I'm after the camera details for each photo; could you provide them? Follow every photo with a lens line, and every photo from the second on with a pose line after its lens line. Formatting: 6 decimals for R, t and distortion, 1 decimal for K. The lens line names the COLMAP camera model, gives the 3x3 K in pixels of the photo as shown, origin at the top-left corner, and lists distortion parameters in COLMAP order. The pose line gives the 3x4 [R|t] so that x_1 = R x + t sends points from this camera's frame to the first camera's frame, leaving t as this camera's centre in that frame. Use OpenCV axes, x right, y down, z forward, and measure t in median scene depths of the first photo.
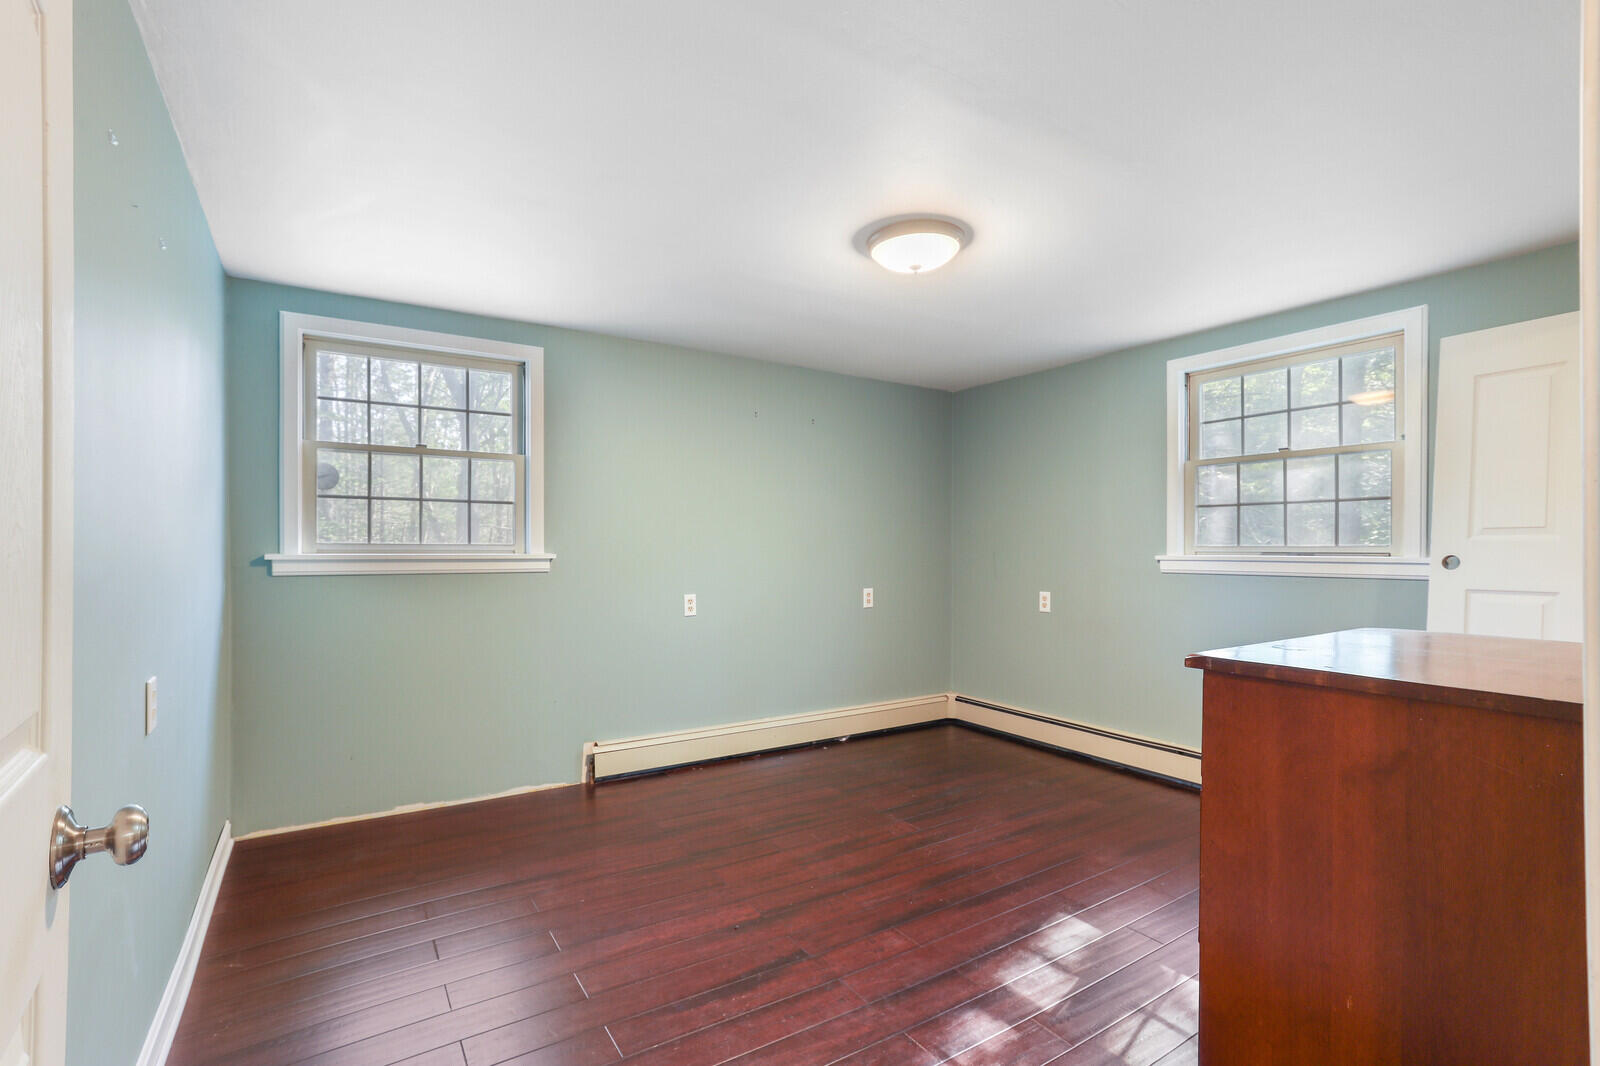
lens RADIAL K [[720.9, 0, 800.0], [0, 720.9, 533.0], [0, 0, 1]] dist [-0.017531, 0.000073]
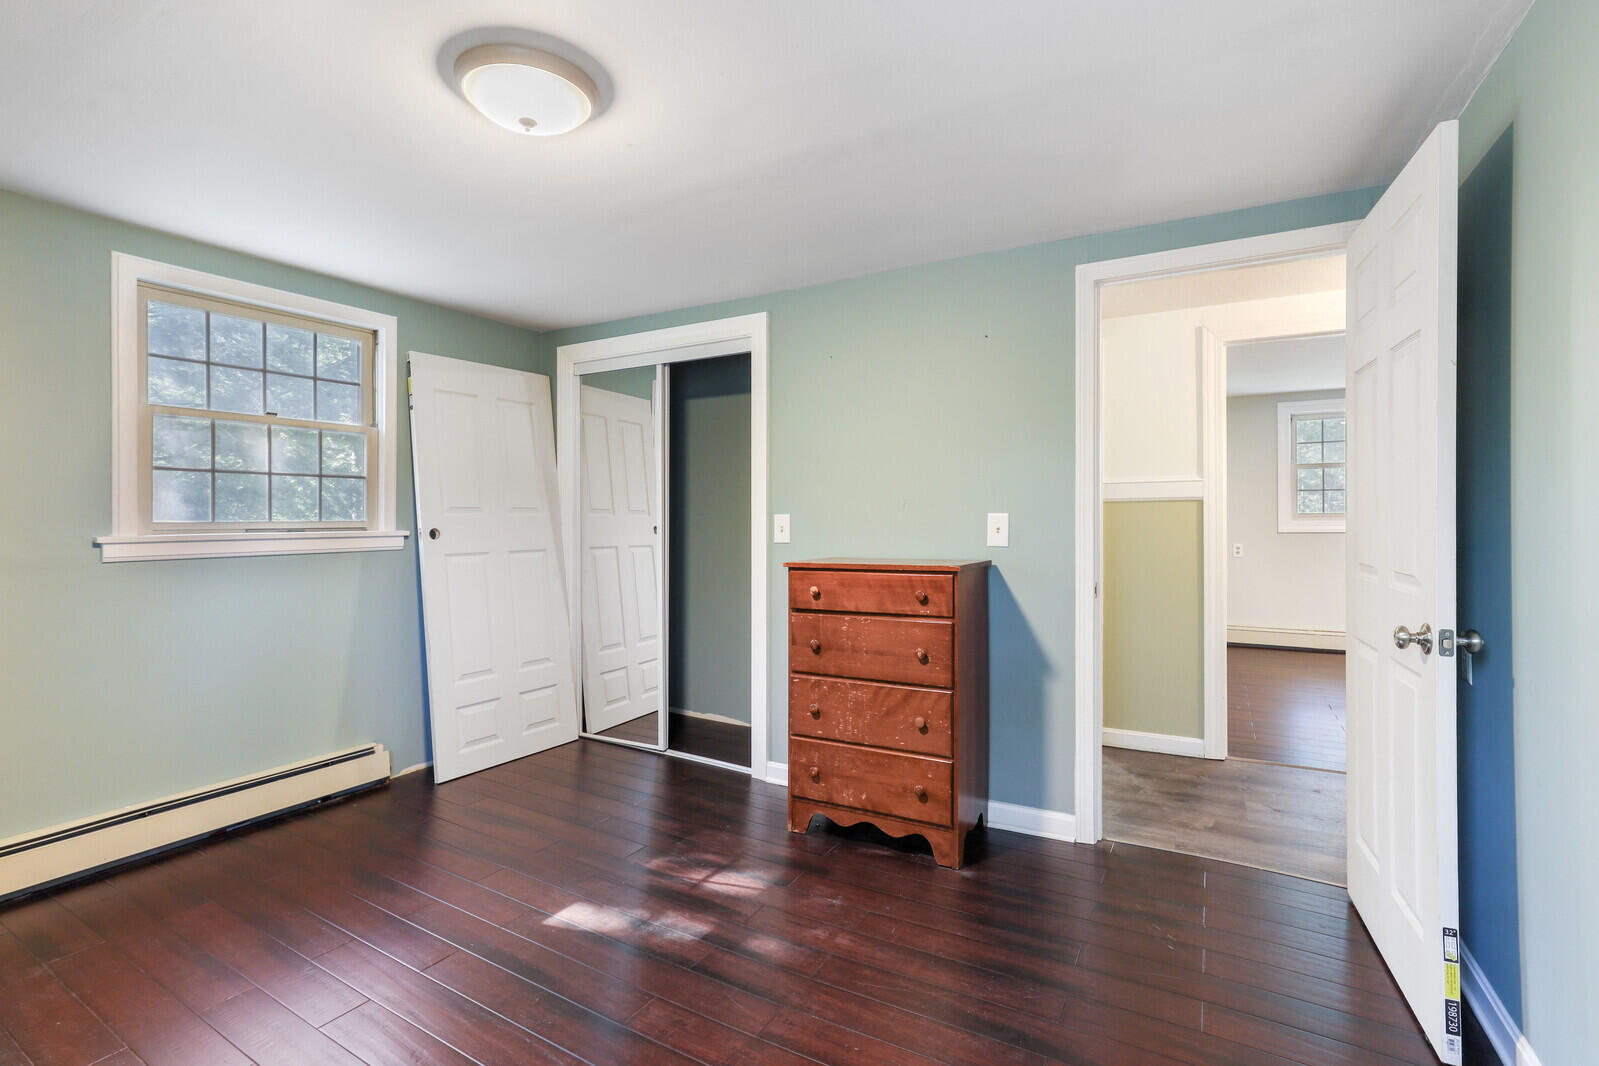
lens RADIAL K [[739.4, 0, 793.7], [0, 739.4, 515.3], [0, 0, 1]] dist [-0.019381, 0.000278]
pose [[-0.440801, 0.006585, 0.897581, -0.438713], [-0.010374, 0.999869, -0.012430, 0.014605], [-0.897545, -0.014791, -0.440675, 0.816994]]
